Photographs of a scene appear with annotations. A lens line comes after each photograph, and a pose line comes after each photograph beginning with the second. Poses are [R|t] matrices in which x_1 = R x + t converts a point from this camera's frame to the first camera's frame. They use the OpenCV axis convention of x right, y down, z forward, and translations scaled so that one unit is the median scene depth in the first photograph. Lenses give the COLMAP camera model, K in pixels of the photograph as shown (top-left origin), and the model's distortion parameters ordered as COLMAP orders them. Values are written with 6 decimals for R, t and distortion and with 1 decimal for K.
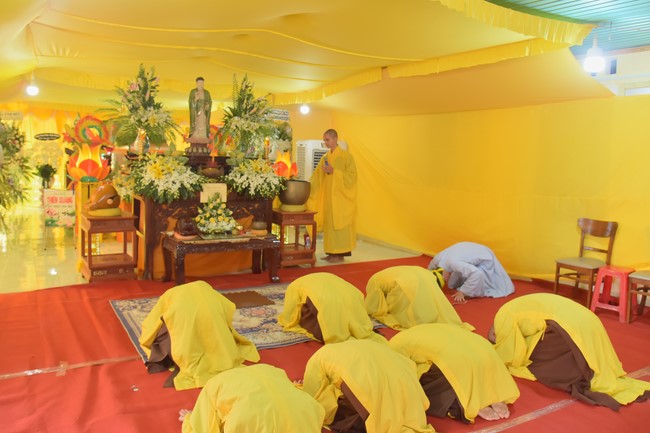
lens RADIAL K [[500.3, 0, 324.8], [0, 500.3, 205.7], [0, 0, 1]] dist [-0.100988, 0.003018]
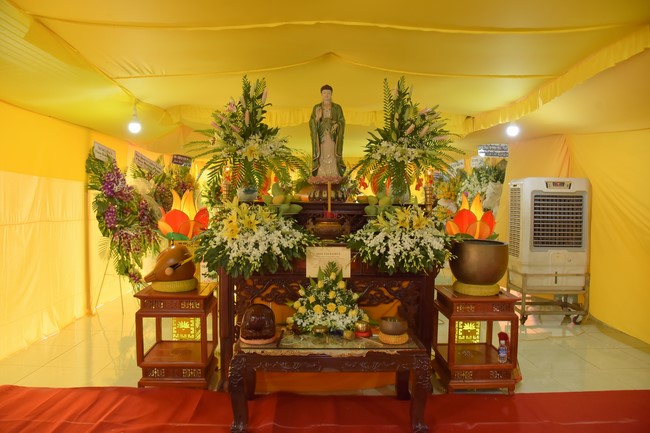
lens RADIAL K [[443.1, 0, 325.0], [0, 443.1, 216.5], [0, 0, 1]] dist [-0.137417, 0.091834]
pose [[0.856775, -0.011183, -0.515570, 0.053006], [-0.029288, 0.997096, -0.070298, -0.042885], [0.514859, 0.075330, 0.853959, 0.524496]]
